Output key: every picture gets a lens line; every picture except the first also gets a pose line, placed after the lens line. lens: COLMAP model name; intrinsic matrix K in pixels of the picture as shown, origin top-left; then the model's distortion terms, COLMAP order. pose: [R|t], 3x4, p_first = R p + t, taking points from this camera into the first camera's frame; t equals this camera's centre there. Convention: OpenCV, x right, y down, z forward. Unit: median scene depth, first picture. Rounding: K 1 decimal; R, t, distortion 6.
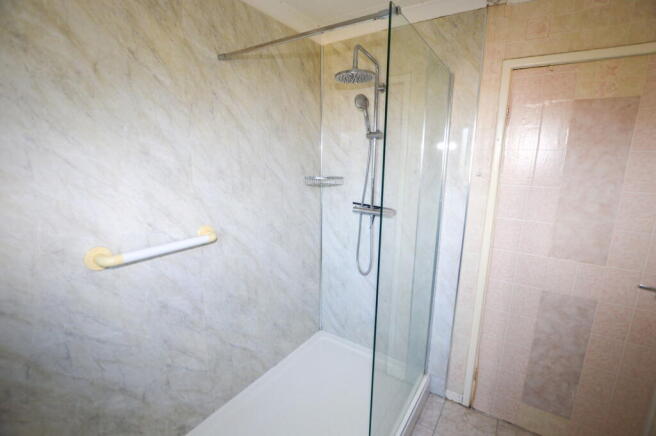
lens RADIAL K [[301.0, 0, 328.0], [0, 301.0, 218.0], [0, 0, 1]] dist [0.000010, 0.000286]
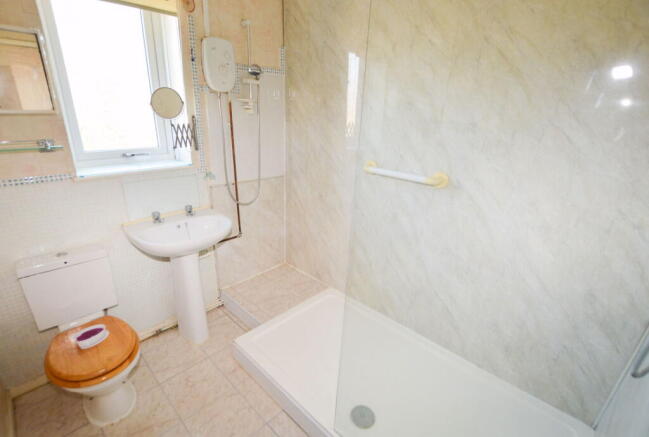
lens RADIAL K [[302.9, 0, 324.5], [0, 302.9, 218.5], [0, 0, 1]] dist [-0.001122, -0.000032]
pose [[-0.157474, 0.312221, -0.936867, 0.799042], [-0.246862, 0.906138, 0.343473, -0.101778], [0.956170, 0.285365, -0.065617, 0.751881]]
